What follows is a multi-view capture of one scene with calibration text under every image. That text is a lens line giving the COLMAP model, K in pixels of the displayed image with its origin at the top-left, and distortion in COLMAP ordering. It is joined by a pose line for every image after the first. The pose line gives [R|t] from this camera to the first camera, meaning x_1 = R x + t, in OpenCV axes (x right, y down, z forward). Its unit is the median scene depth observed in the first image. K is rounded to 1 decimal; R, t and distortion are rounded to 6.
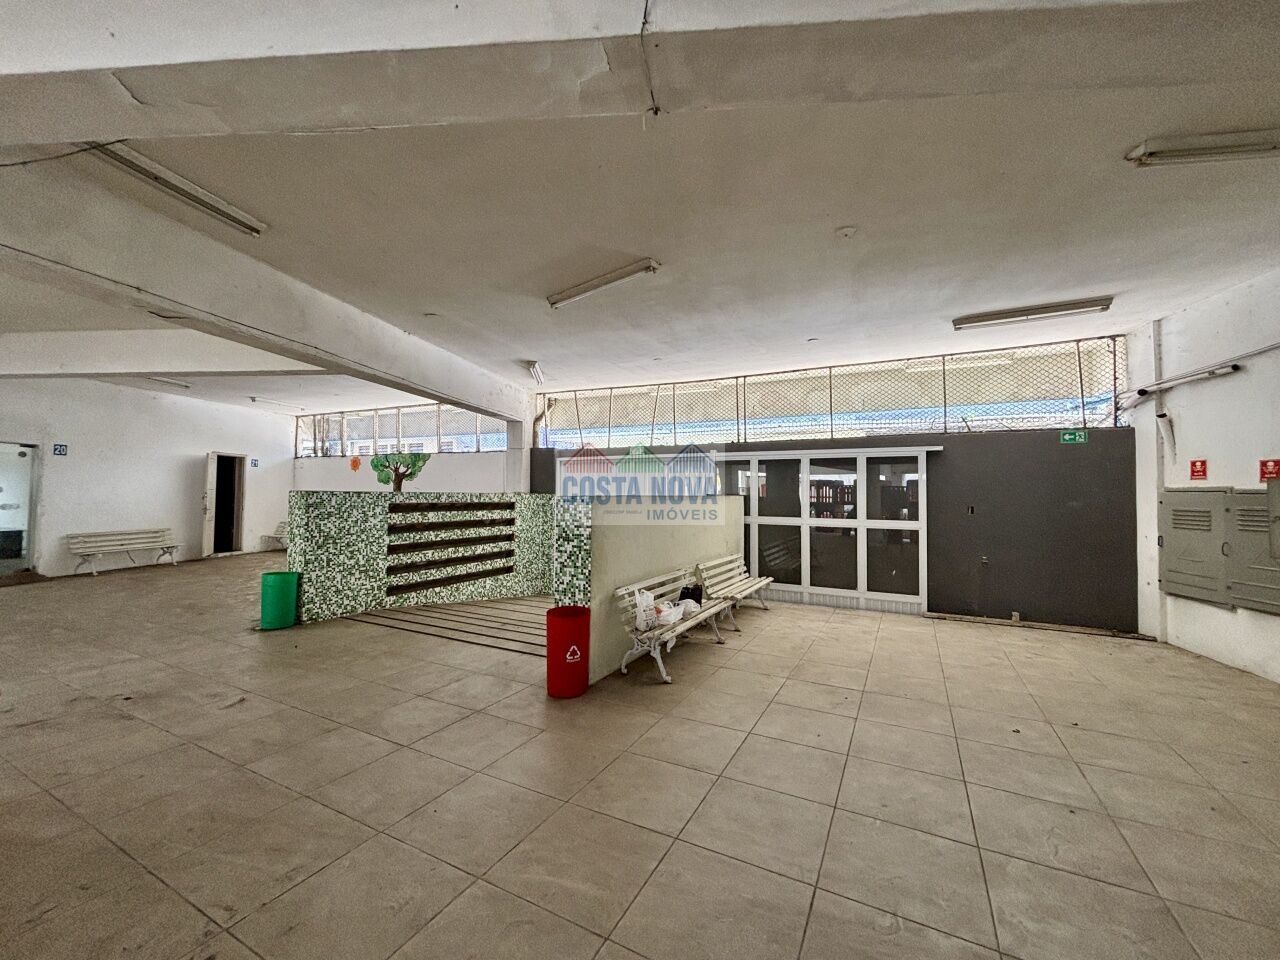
lens RADIAL K [[517.0, 0, 639.4], [0, 517.0, 478.0], [0, 0, 1]] dist [0.002803, 0.001164]
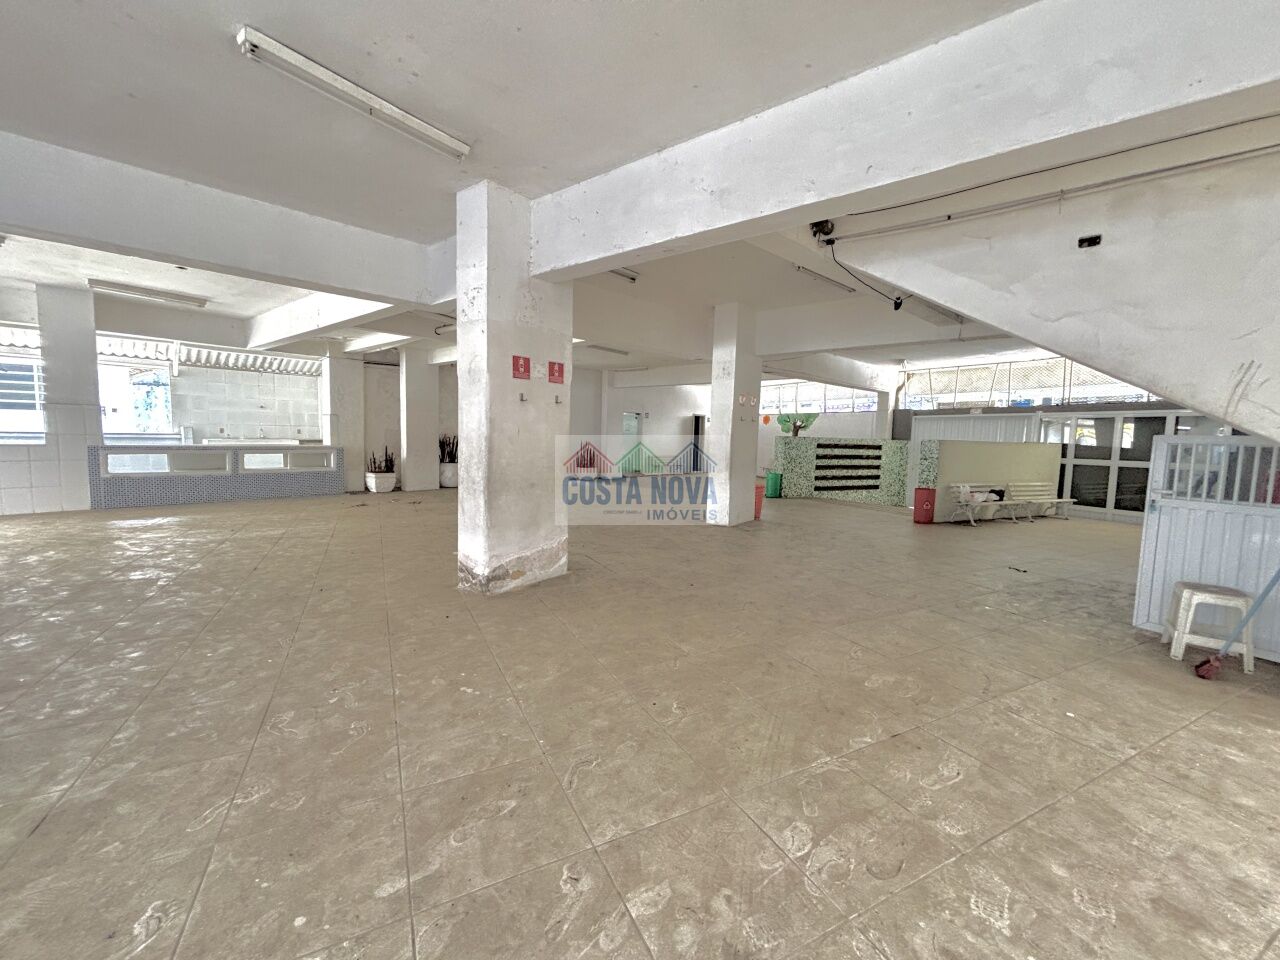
lens RADIAL K [[517.0, 0, 636.6], [0, 517.0, 481.7], [0, 0, 1]] dist [0.002803, 0.001164]
pose [[0.816029, 0.064510, -0.574399, 0.066257], [-0.003126, 0.994230, 0.107220, -0.010350], [0.578002, -0.085699, 0.811523, -0.779661]]
